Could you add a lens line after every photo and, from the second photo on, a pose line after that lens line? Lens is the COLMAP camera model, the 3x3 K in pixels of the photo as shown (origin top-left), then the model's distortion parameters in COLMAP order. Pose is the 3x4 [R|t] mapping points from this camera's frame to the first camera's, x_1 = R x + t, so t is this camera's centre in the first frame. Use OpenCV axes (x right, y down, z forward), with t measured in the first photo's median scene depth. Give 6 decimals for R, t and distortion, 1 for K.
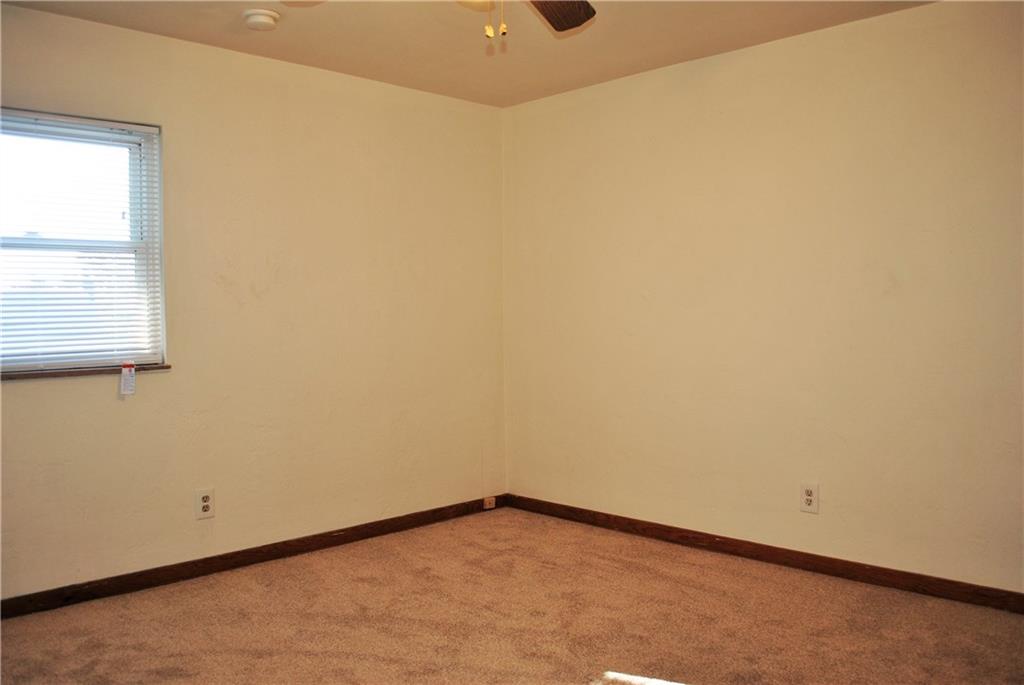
lens RADIAL K [[839.2, 0, 512.0], [0, 839.2, 342.5], [0, 0, 1]] dist [-0.069978, 0.002531]
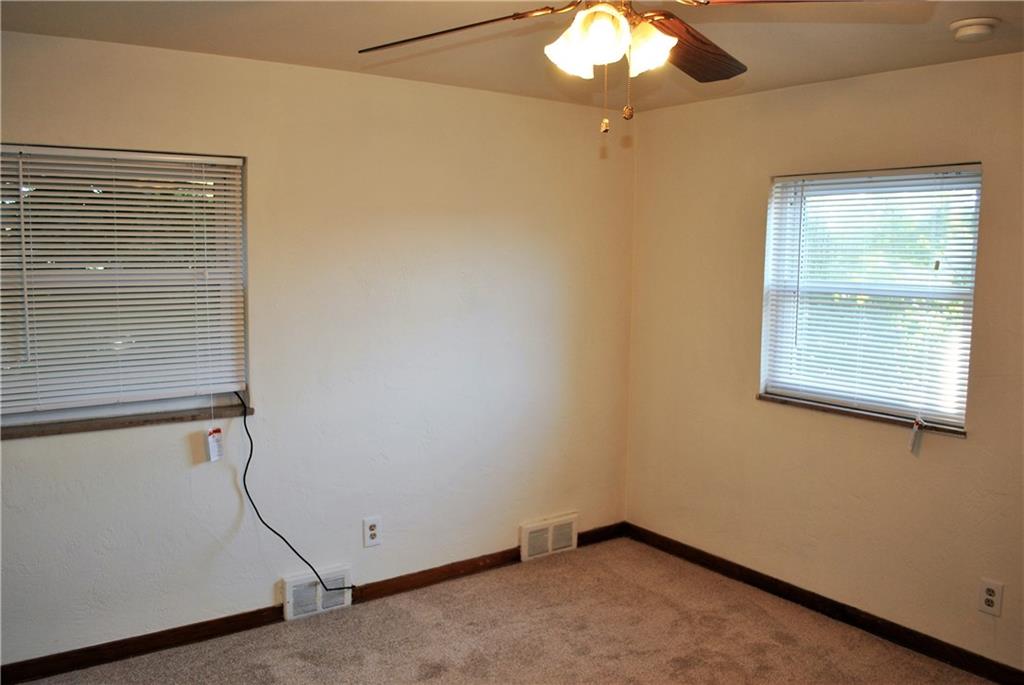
lens RADIAL K [[839.2, 0, 512.0], [0, 839.2, 342.5], [0, 0, 1]] dist [-0.069978, 0.002531]
pose [[-0.147943, 0.116368, -0.982126, 0.607944], [-0.045318, 0.991213, 0.124271, -0.182505], [0.987957, 0.062893, -0.141369, 0.730786]]
